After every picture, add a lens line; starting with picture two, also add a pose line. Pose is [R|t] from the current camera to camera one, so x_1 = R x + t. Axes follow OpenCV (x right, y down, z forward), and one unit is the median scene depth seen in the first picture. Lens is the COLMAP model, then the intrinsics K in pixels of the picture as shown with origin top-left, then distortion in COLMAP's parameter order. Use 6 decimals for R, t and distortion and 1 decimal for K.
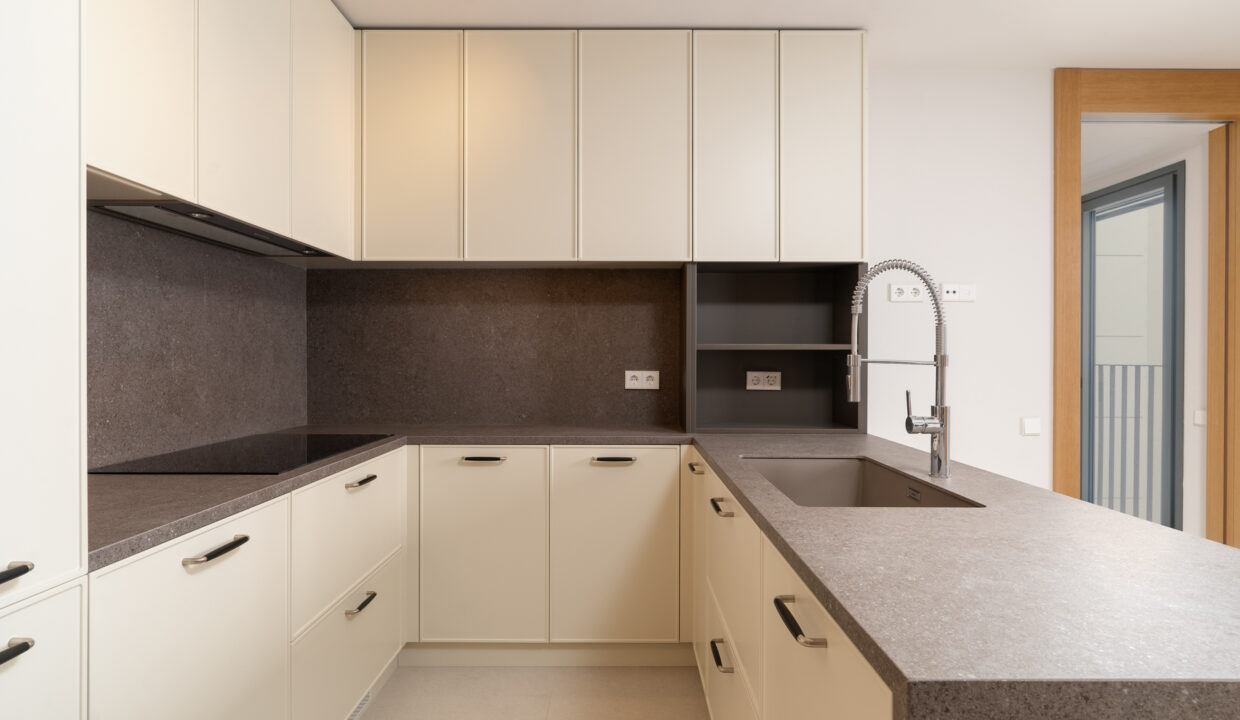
lens RADIAL K [[648.5, 0, 624.3], [0, 648.5, 357.7], [0, 0, 1]] dist [-0.002975, 0.000572]
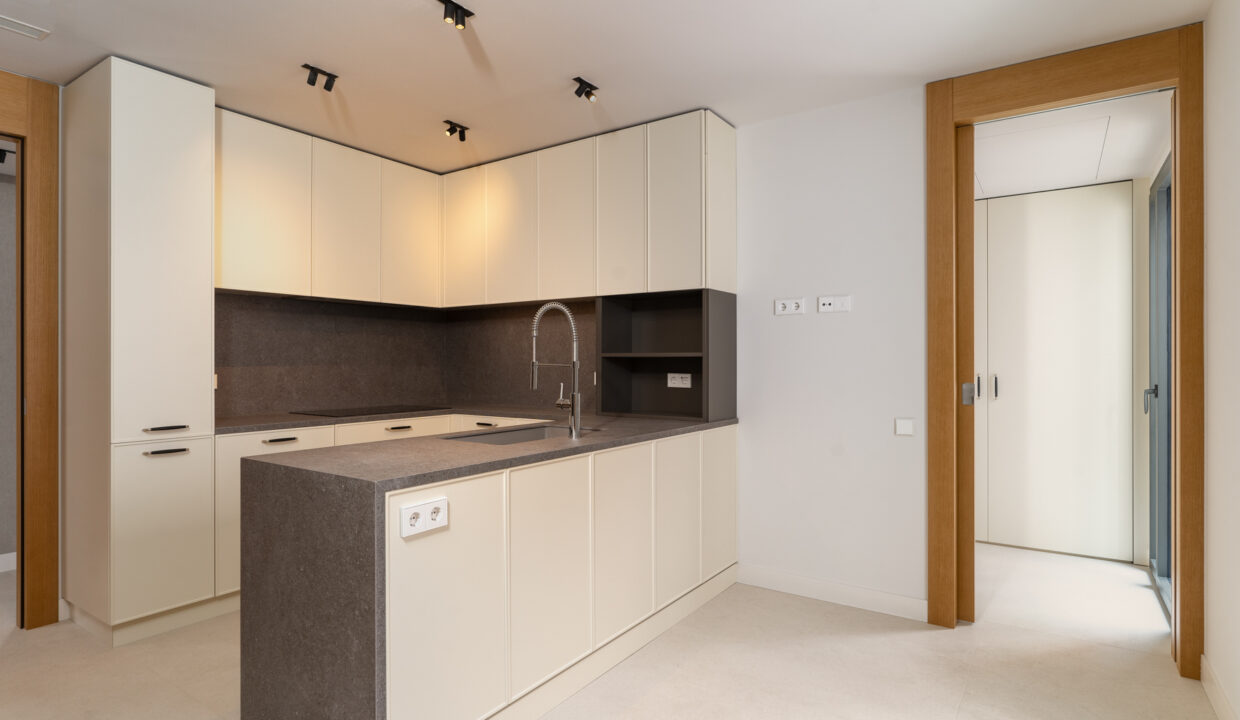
lens RADIAL K [[648.5, 0, 612.7], [0, 648.5, 361.8], [0, 0, 1]] dist [-0.002975, 0.000572]
pose [[0.818092, -0.002589, -0.575082, 0.925038], [0.002046, 0.999997, -0.001591, -0.000109], [0.575084, 0.000124, 0.818094, -0.153755]]
